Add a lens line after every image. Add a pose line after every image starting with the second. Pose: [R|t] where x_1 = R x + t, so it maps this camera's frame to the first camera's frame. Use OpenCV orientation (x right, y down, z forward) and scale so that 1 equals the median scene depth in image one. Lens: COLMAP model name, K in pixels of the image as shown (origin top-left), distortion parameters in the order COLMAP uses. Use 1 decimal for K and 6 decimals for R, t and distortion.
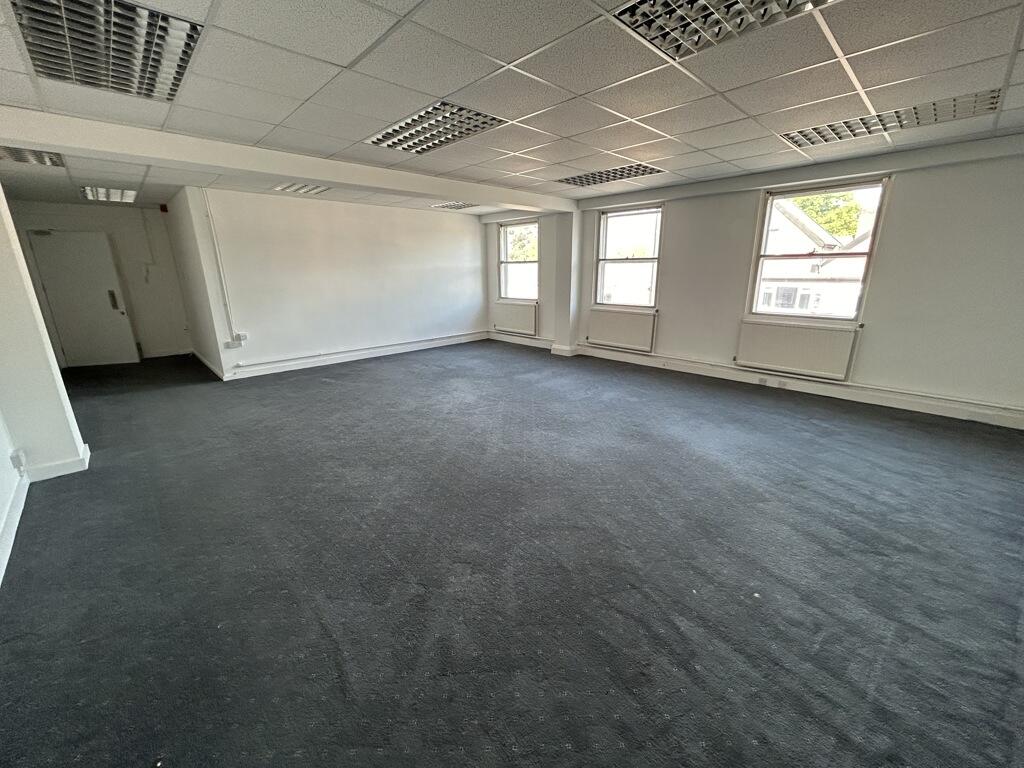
lens RADIAL K [[413.4, 0, 509.5], [0, 413.4, 385.1], [0, 0, 1]] dist [0.001487, -0.000344]
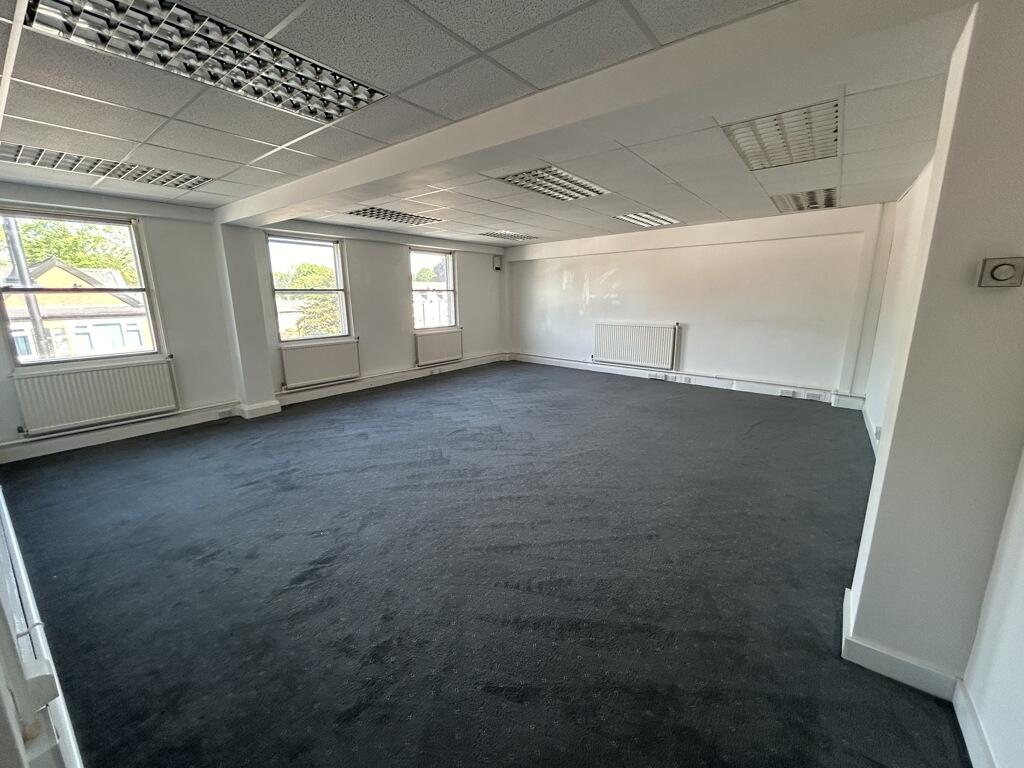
lens RADIAL K [[413.4, 0, 509.5], [0, 413.4, 385.1], [0, 0, 1]] dist [0.001487, -0.000344]
pose [[-0.144893, -0.202131, 0.968581, -0.743966], [0.281271, 0.930111, 0.236179, -0.201081], [-0.948627, 0.306654, -0.077913, 0.720816]]
